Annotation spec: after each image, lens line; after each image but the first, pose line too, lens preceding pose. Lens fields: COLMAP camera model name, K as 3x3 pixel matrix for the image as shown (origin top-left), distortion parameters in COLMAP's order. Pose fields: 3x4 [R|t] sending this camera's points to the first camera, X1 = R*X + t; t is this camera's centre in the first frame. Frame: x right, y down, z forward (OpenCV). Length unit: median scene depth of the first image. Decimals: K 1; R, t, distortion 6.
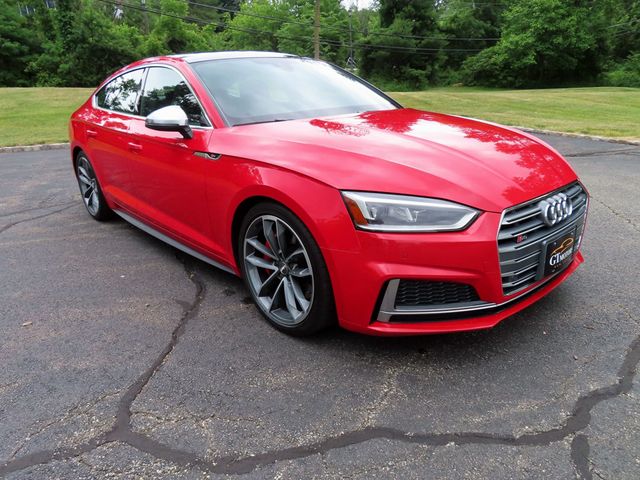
lens RADIAL K [[460.1, 0, 317.9], [0, 460.1, 238.9], [0, 0, 1]] dist [-0.013681, 0.011455]
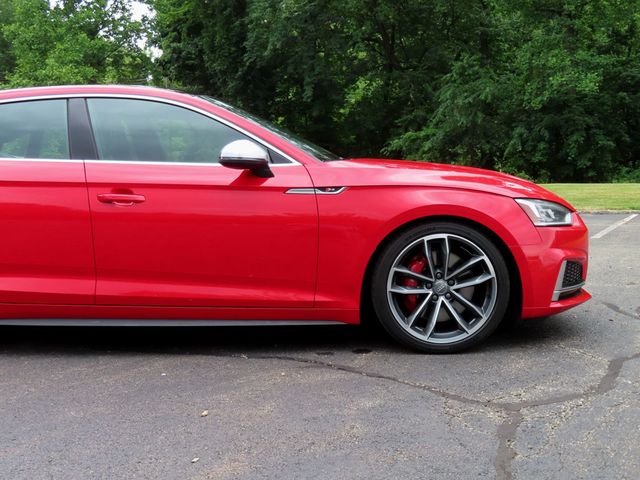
lens RADIAL K [[778.1, 0, 323.5], [0, 778.1, 241.2], [0, 0, 1]] dist [-0.012297, 0.000000]
pose [[0.679887, -0.044511, 0.731965, -0.113072], [0.235360, 0.958594, -0.160323, 0.013485], [-0.694521, 0.281277, 0.662211, 0.000373]]
